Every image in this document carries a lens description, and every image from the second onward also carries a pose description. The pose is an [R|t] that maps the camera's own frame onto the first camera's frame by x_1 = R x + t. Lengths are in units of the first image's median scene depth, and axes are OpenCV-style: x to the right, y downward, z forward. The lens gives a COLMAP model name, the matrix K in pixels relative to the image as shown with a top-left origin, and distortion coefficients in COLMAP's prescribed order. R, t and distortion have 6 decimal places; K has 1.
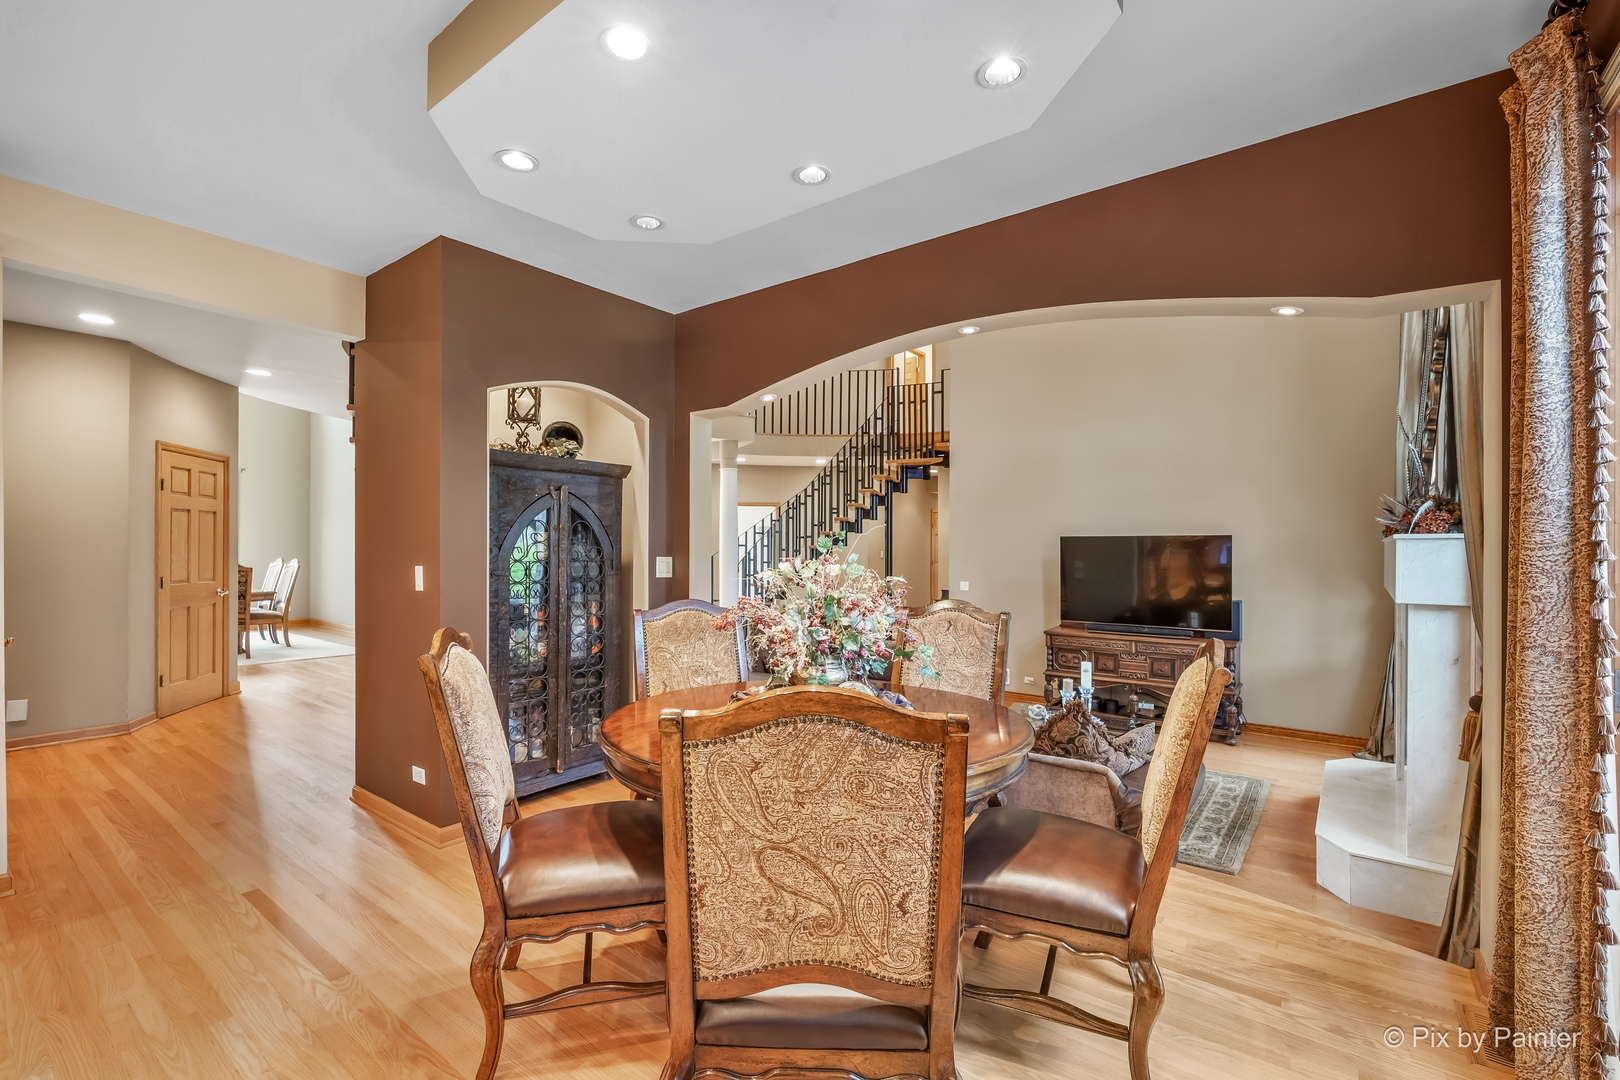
lens RADIAL K [[719.0, 0, 827.2], [0, 719.0, 544.3], [0, 0, 1]] dist [0.000754, 0.001034]
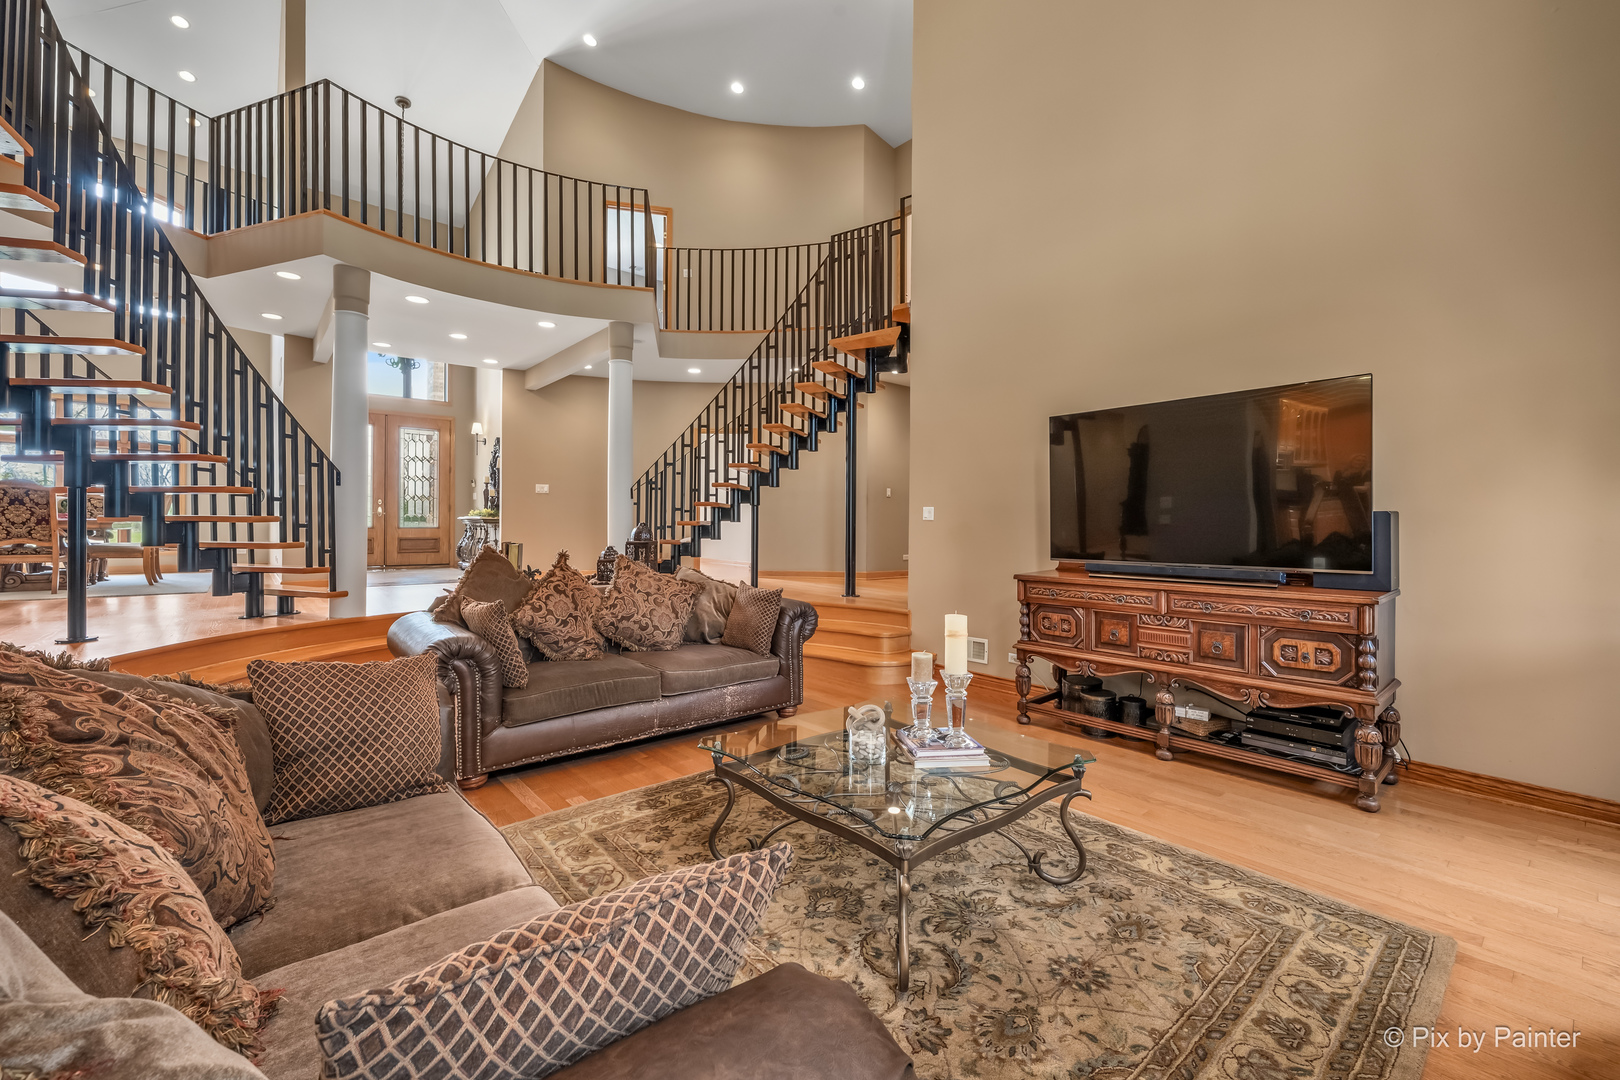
lens RADIAL K [[697.7, 0, 809.2], [0, 697.7, 517.7], [0, 0, 1]] dist [0.006500, -0.000371]
pose [[0.976420, -0.004241, -0.215840, 0.281791], [0.003122, 0.999980, -0.005525, 0.082222], [0.215859, 0.004720, 0.976413, 0.436818]]
